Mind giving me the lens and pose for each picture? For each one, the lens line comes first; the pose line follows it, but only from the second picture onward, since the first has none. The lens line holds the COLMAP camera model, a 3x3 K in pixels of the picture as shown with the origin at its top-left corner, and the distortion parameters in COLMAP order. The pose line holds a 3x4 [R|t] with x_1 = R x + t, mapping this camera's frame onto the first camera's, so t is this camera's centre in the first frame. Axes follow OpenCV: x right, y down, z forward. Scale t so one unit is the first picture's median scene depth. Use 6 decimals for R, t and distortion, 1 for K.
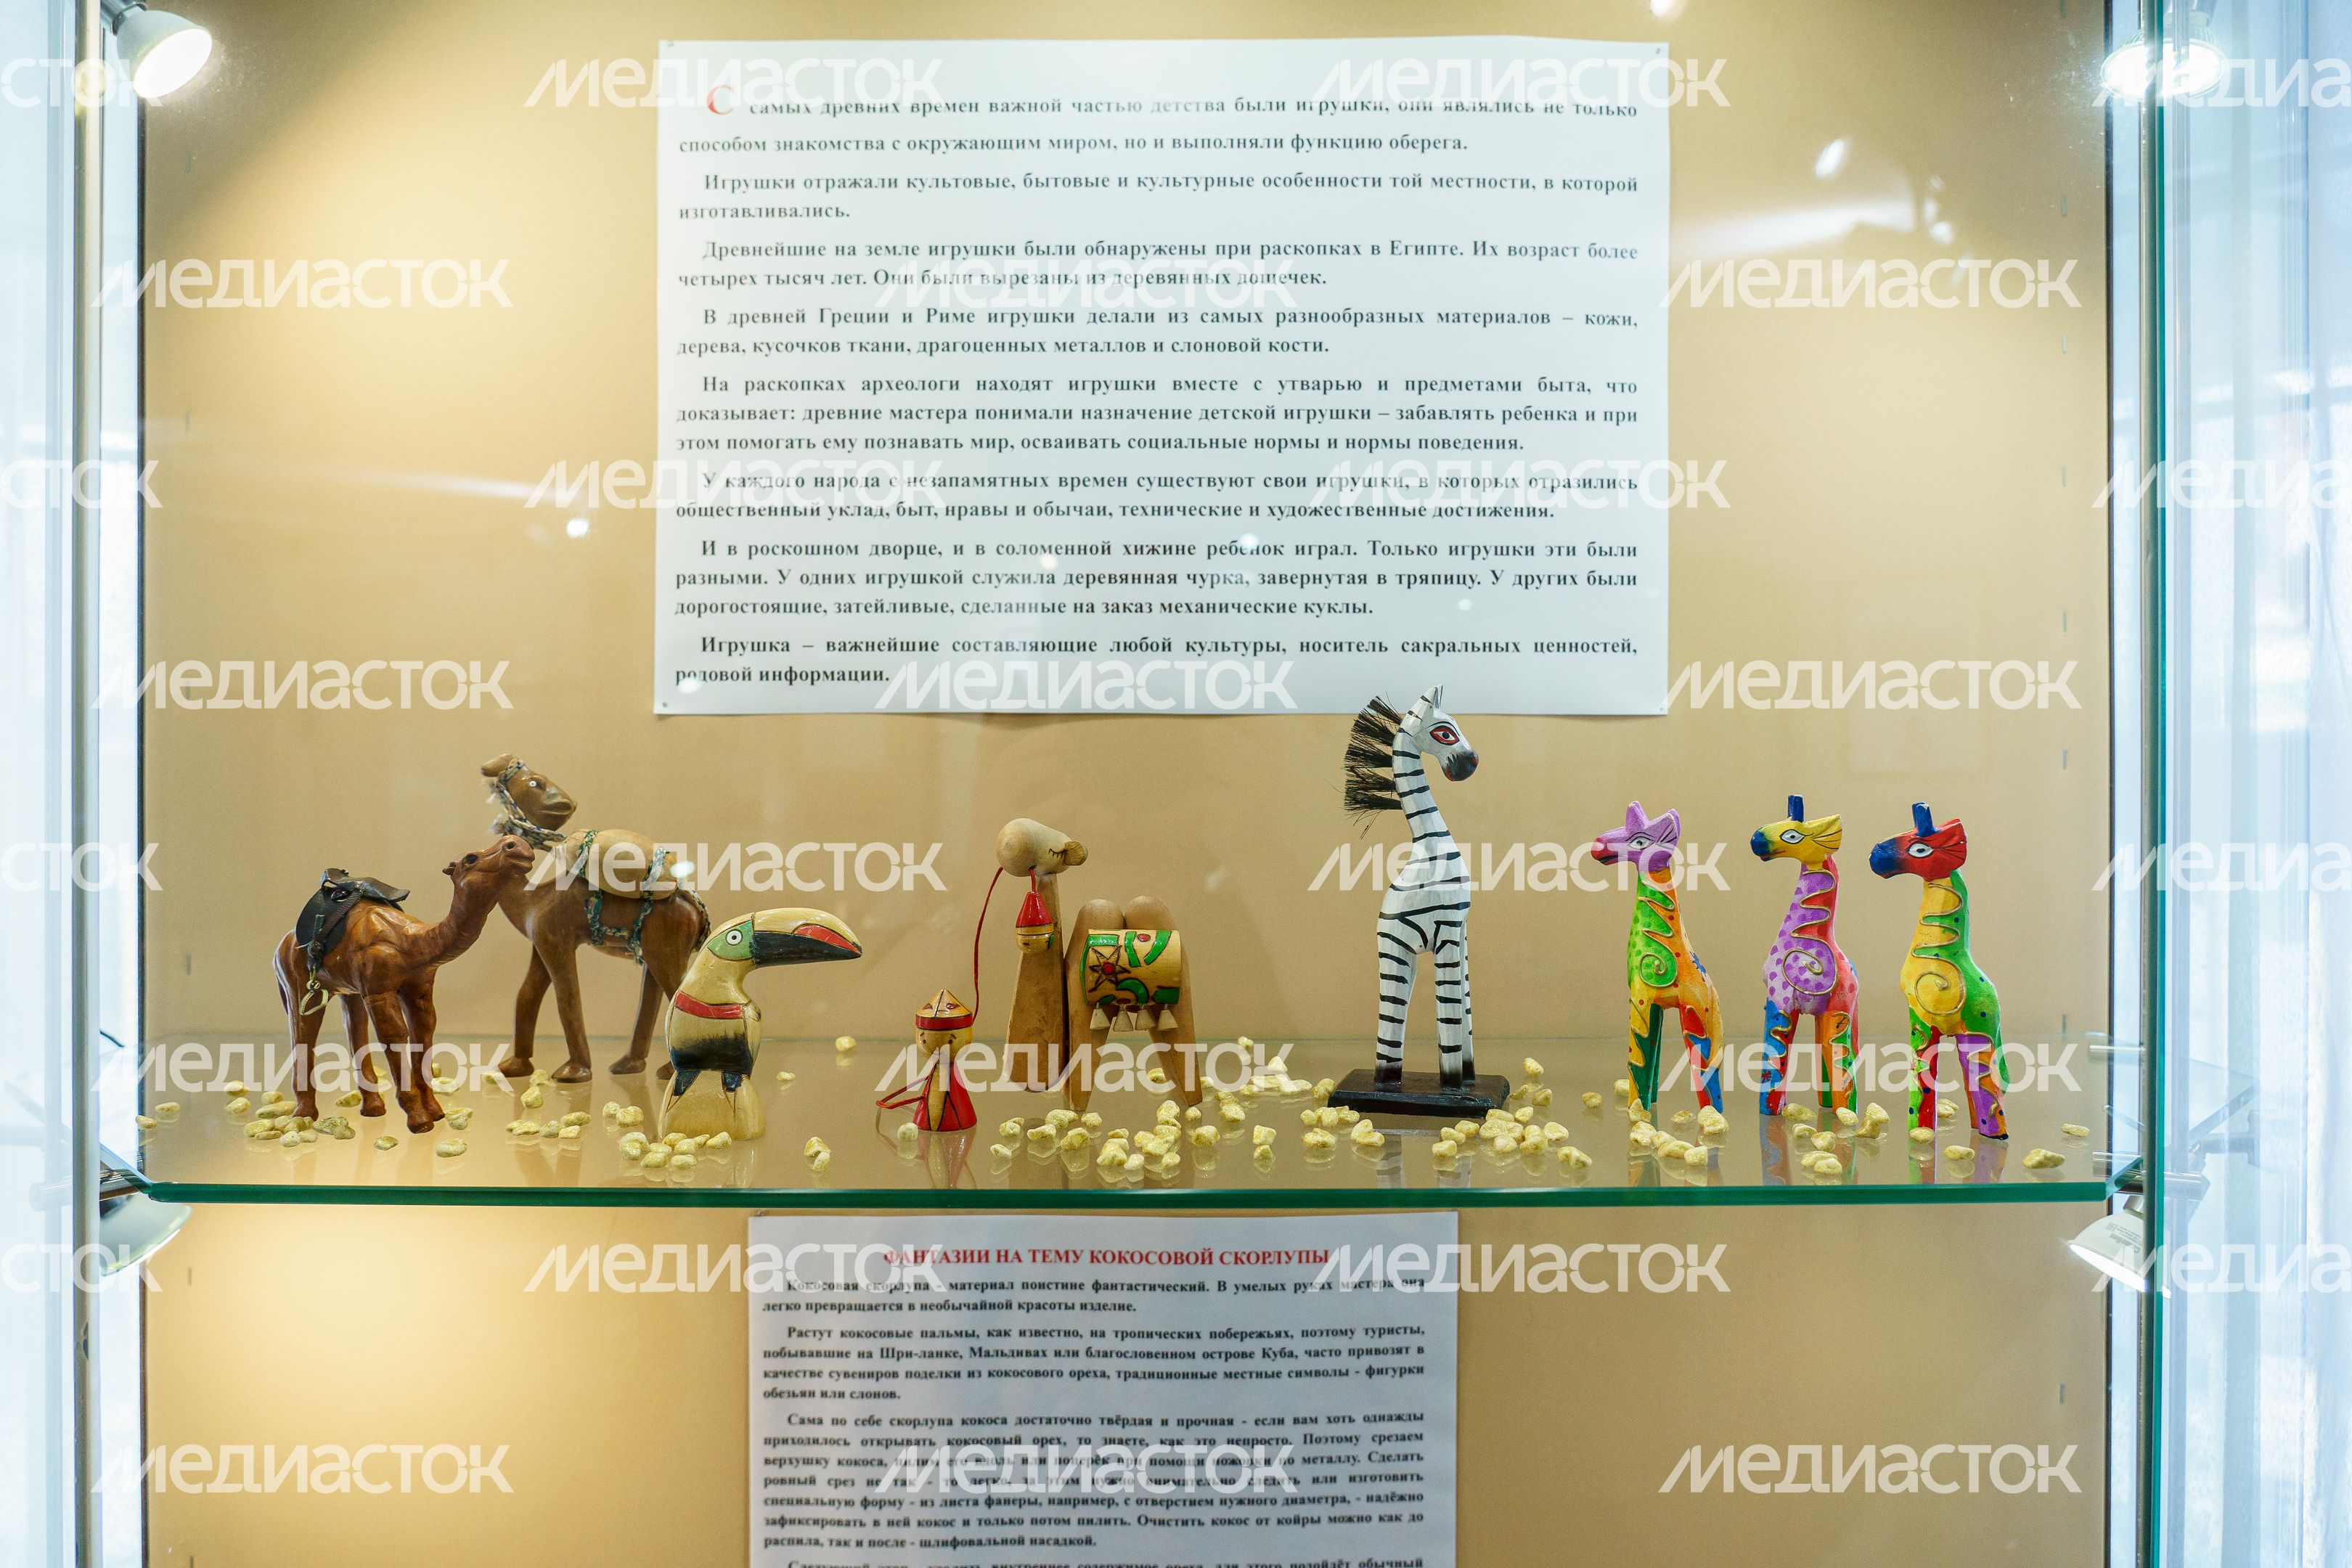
lens RADIAL K [[1595.7, 0, 1138.2], [0, 1595.7, 803.7], [0, 0, 1]] dist [-0.021691, -0.001237]
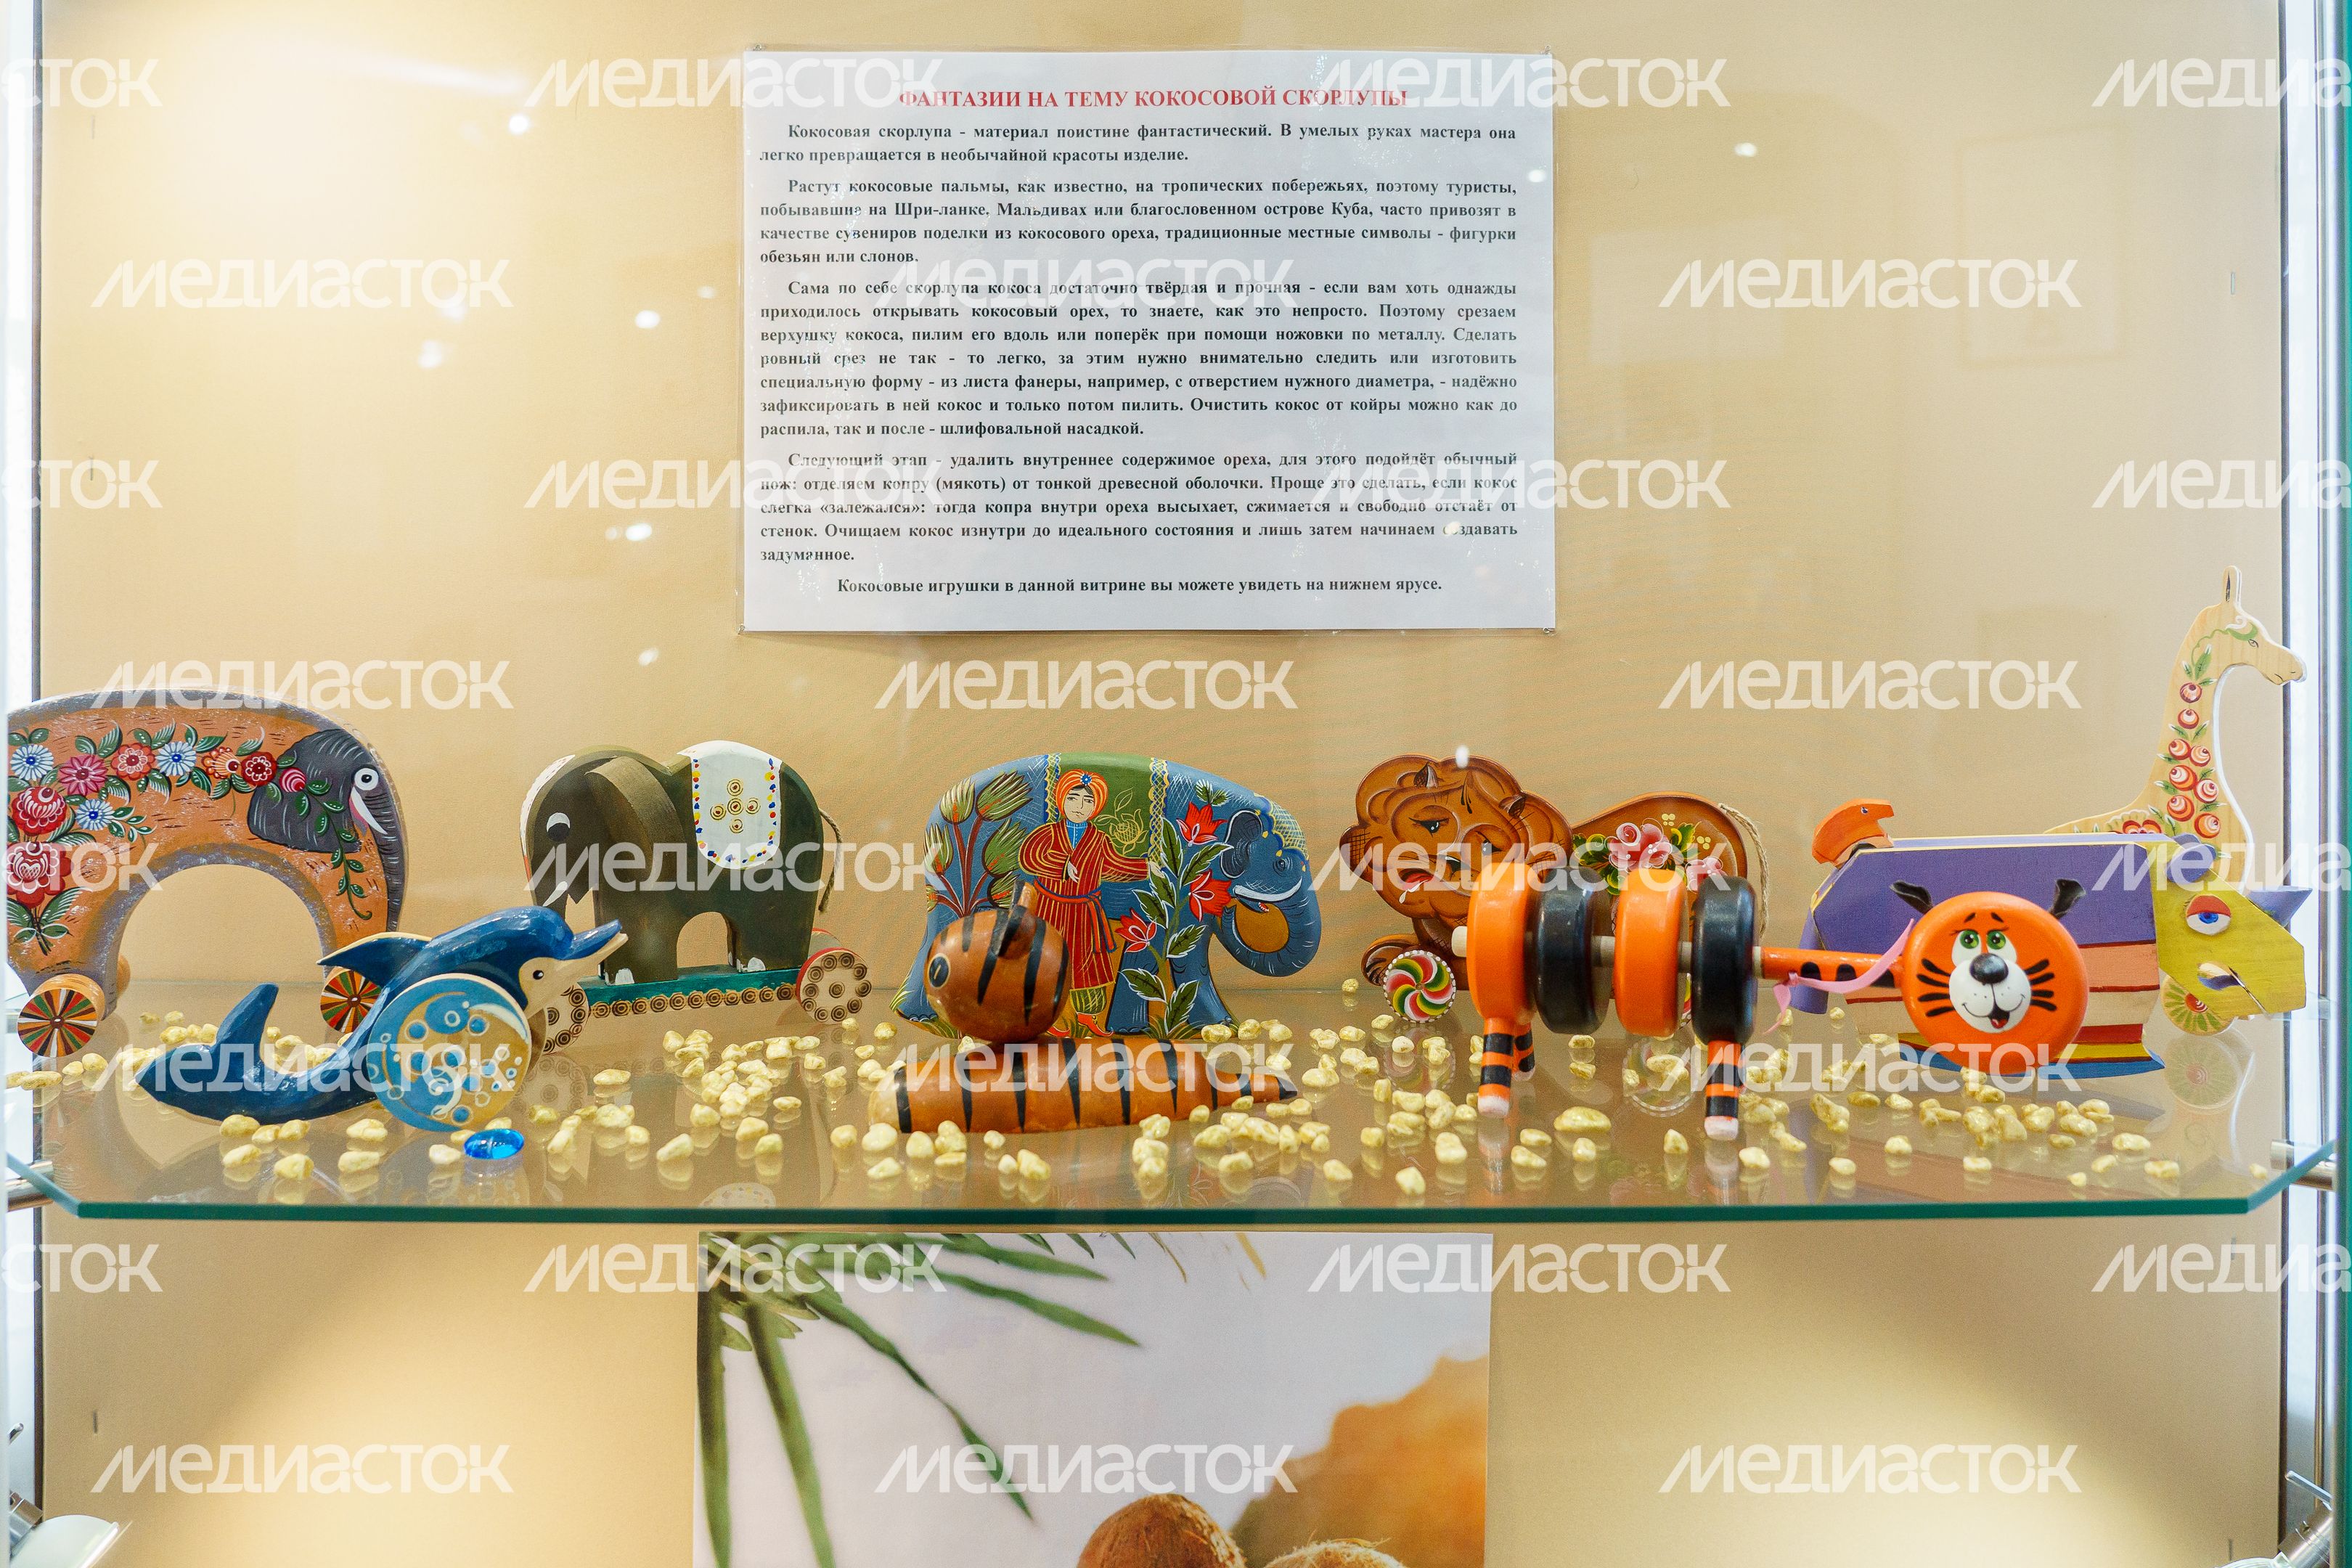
lens RADIAL K [[1595.7, 0, 1184.1], [0, 1595.7, 781.1], [0, 0, 1]] dist [-0.021691, -0.001237]
pose [[0.999826, -0.004840, 0.017991, -0.020898], [0.004954, 0.999968, -0.006282, 0.664551], [-0.017960, 0.006370, 0.999818, 0.127292]]
